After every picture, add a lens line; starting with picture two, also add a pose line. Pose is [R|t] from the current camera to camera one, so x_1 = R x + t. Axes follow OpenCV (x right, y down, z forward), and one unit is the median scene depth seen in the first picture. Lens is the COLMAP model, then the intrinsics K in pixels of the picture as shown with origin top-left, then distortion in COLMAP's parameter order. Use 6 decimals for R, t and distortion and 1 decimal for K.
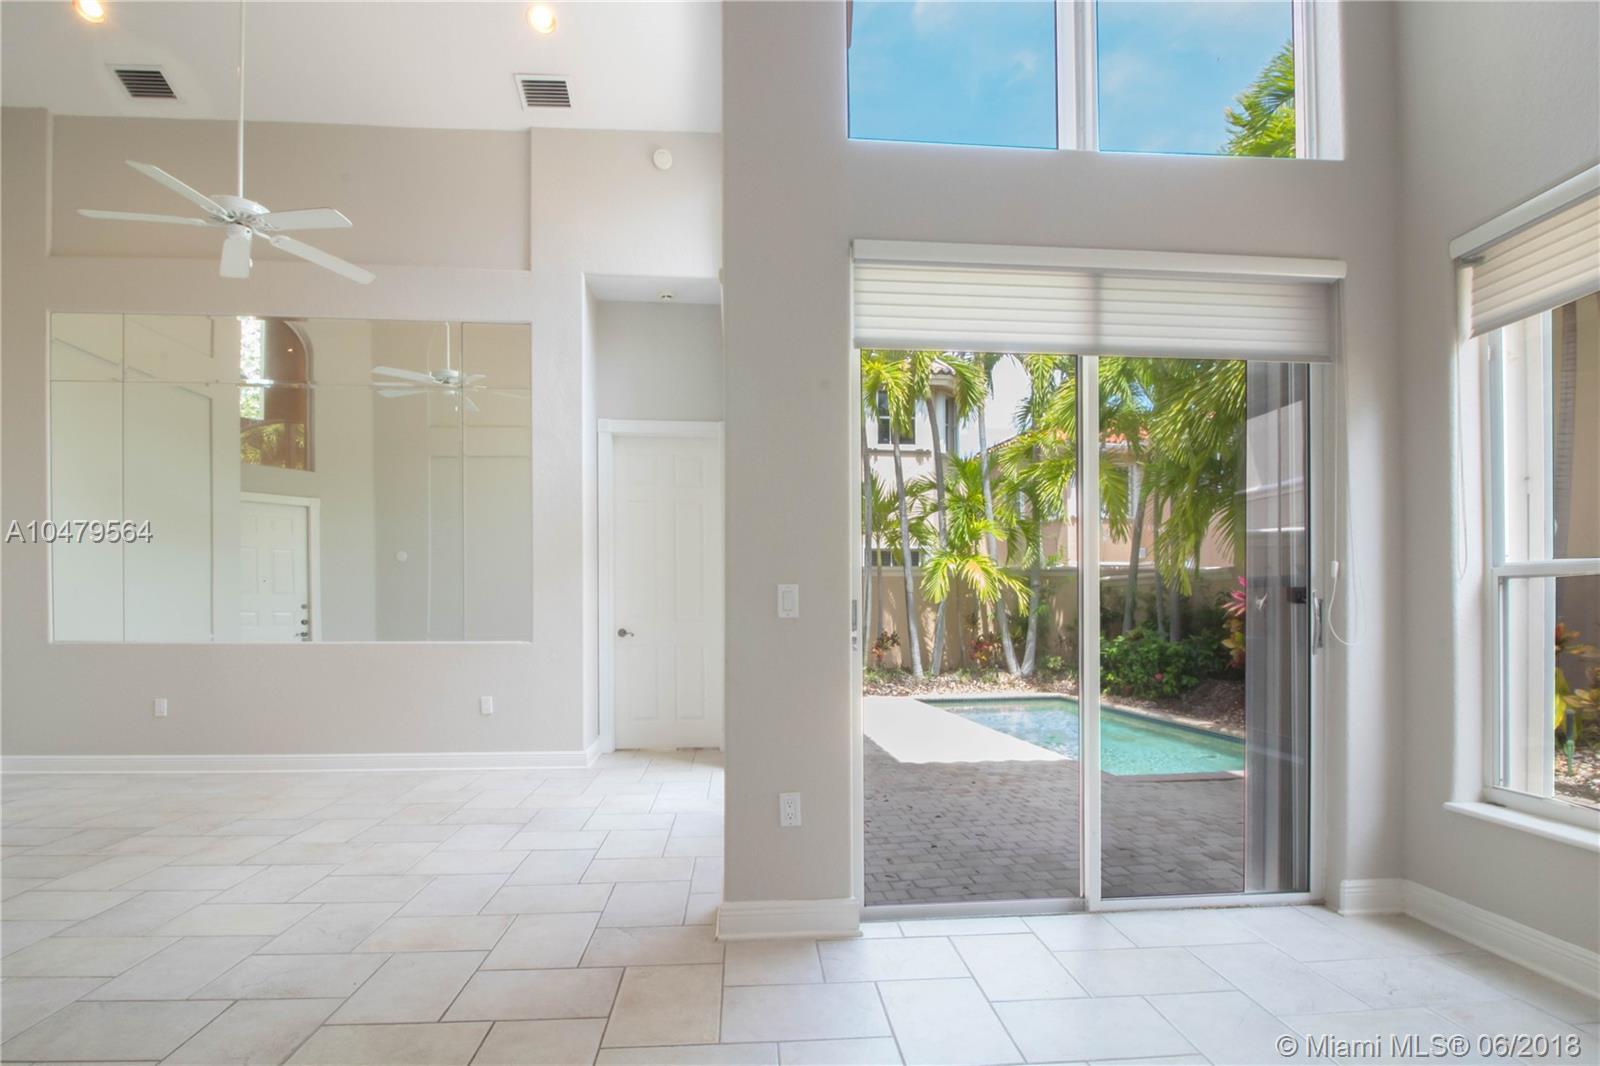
lens RADIAL K [[786.8, 0, 795.4], [0, 786.8, 603.4], [0, 0, 1]] dist [0.025920, -0.023565]
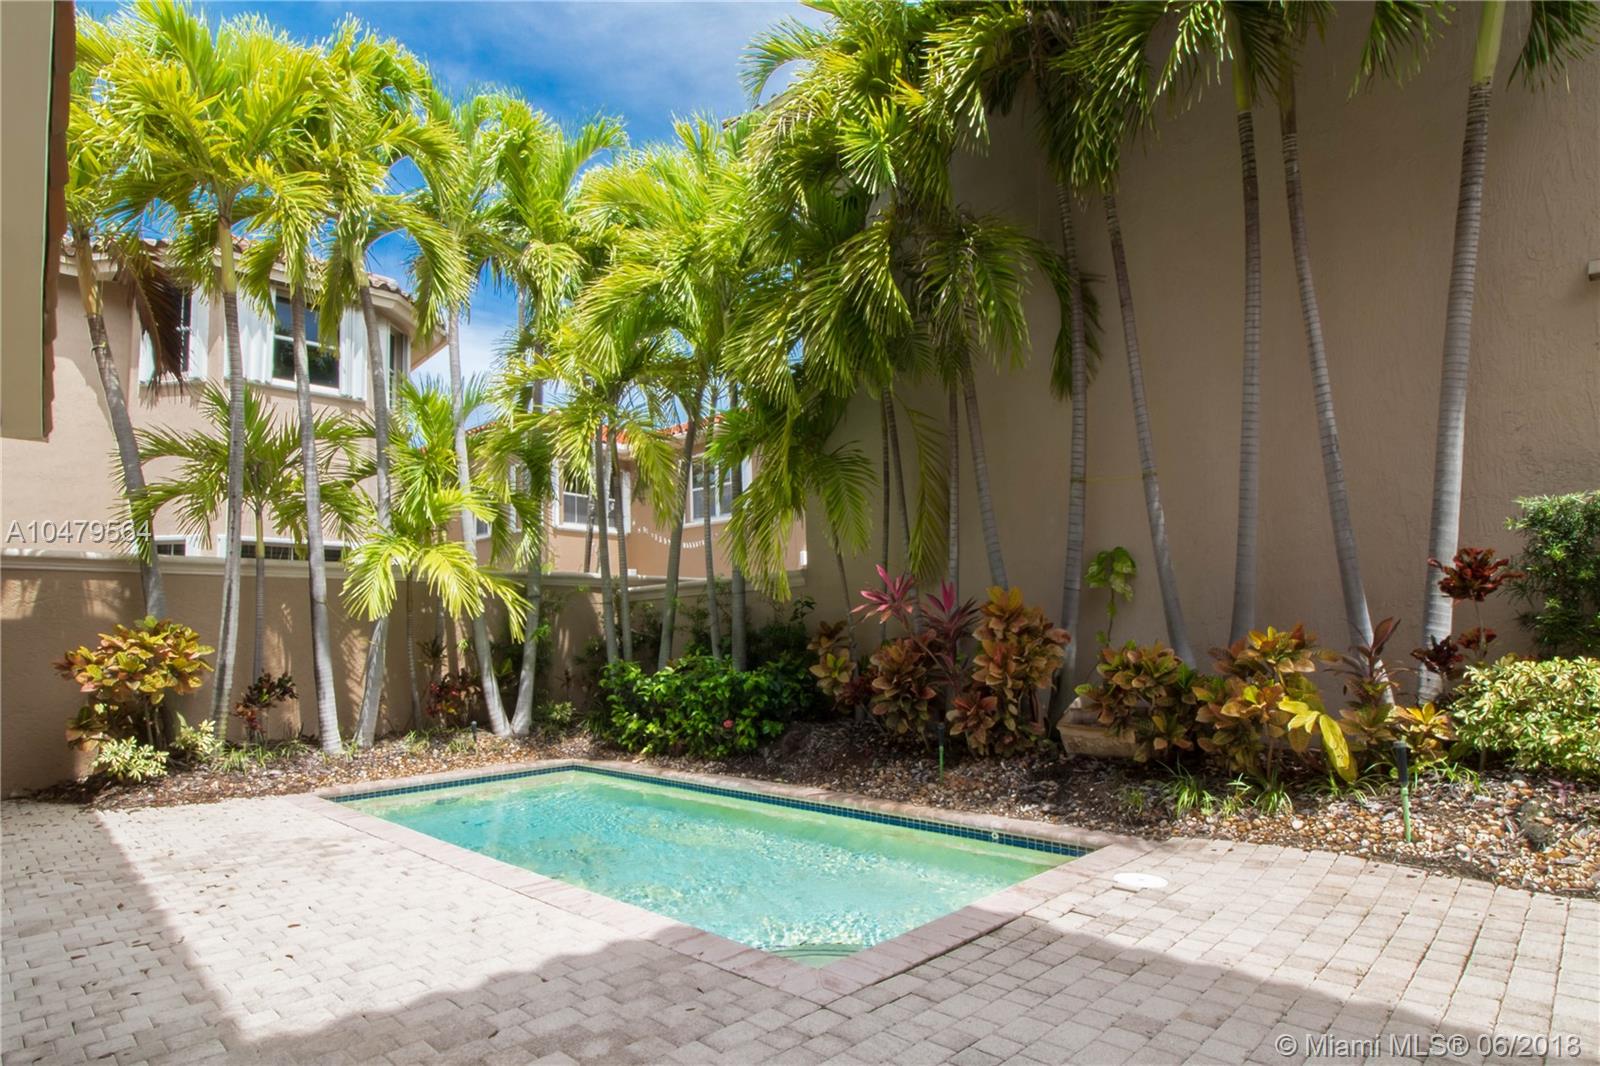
lens RADIAL K [[845.5, 0, 790.6], [0, 845.5, 576.5], [0, 0, 1]] dist [-0.001078, -0.000521]
pose [[0.801065, 0.034928, 0.597558, 0.064339], [0.012902, 0.997057, -0.075575, 0.021720], [-0.598439, 0.068250, 0.798256, 0.377464]]
